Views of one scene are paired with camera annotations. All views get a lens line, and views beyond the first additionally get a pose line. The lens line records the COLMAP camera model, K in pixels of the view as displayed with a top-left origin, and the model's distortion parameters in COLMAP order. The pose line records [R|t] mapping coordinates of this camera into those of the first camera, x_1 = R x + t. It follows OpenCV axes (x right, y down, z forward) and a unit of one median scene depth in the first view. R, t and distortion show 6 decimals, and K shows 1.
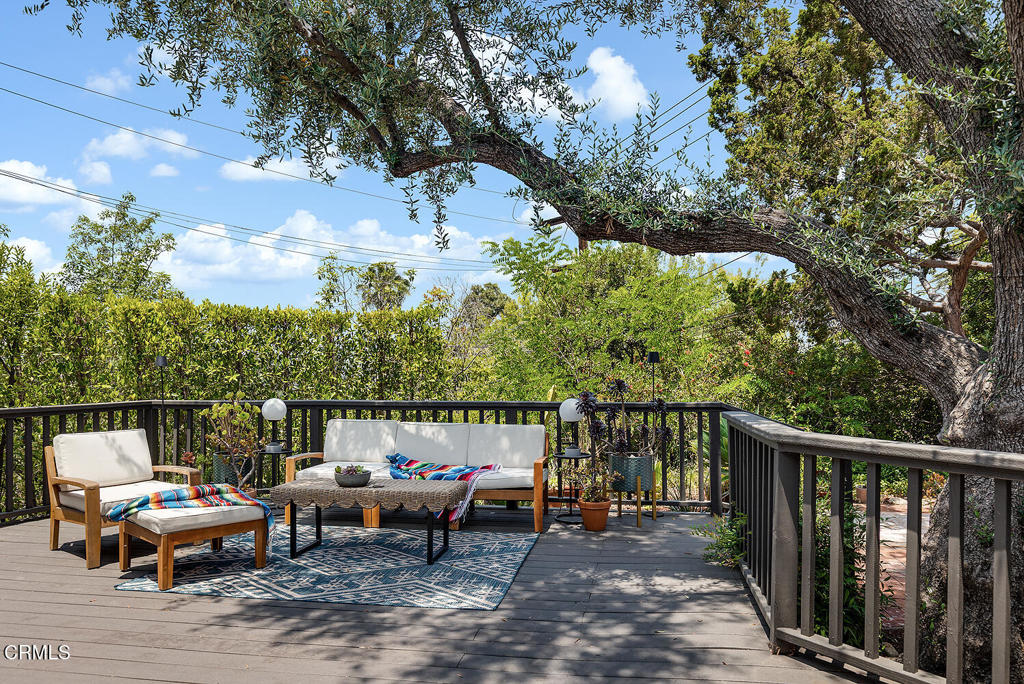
lens RADIAL K [[714.2, 0, 510.4], [0, 714.2, 355.5], [0, 0, 1]] dist [-0.004279, -0.003407]
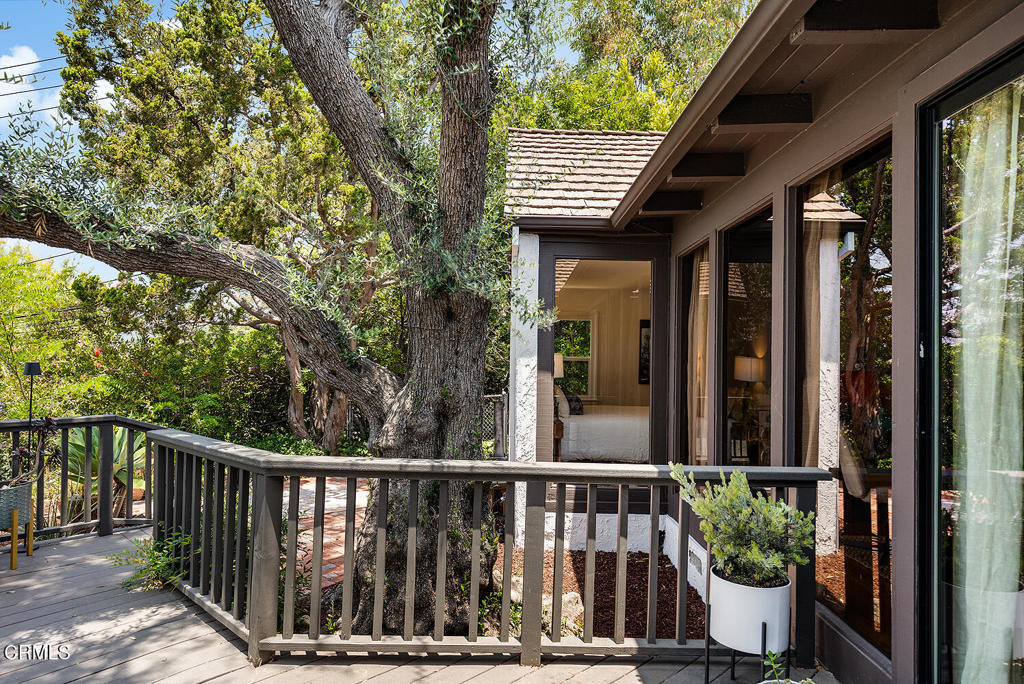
lens RADIAL K [[622.8, 0, 512.0], [0, 622.8, 342.0], [0, 0, 1]] dist [-0.000427, 0.000449]
pose [[0.555587, 0.032363, 0.830828, -0.175230], [-0.029303, 0.999384, -0.019334, -0.051676], [-0.830942, -0.013604, 0.556193, 0.138916]]
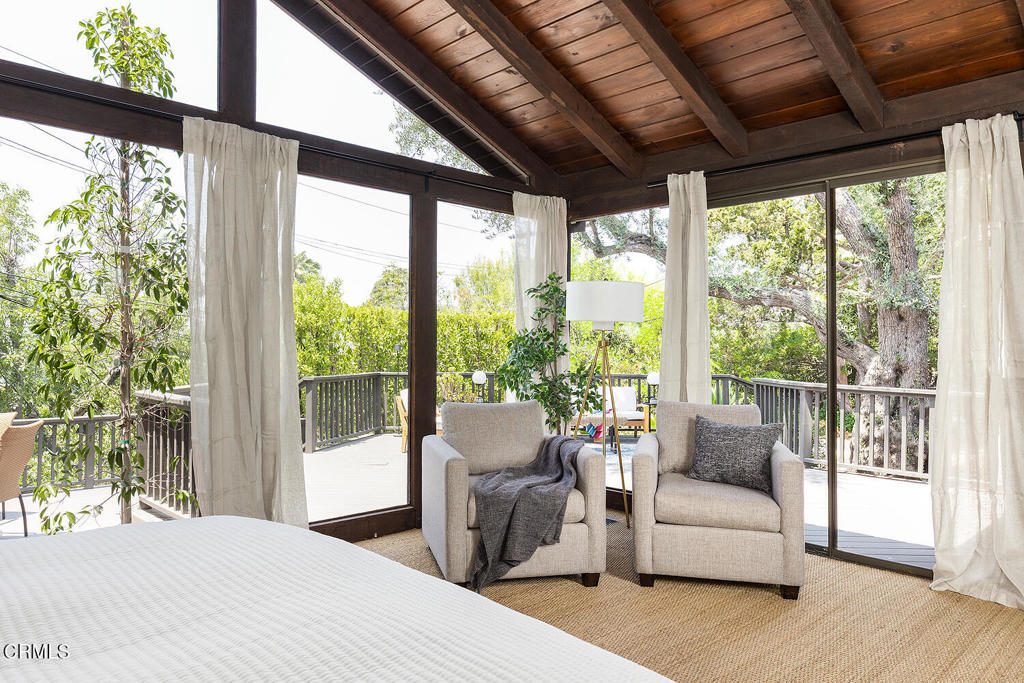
lens RADIAL K [[697.3, 0, 512.0], [0, 697.3, 341.5], [0, 0, 1]] dist [0.000556, 0.000107]
pose [[0.983406, 0.012103, 0.181016, -1.008774], [-0.013770, 0.999874, 0.007956, -0.039139], [-0.180897, -0.010316, 0.983448, -1.181956]]
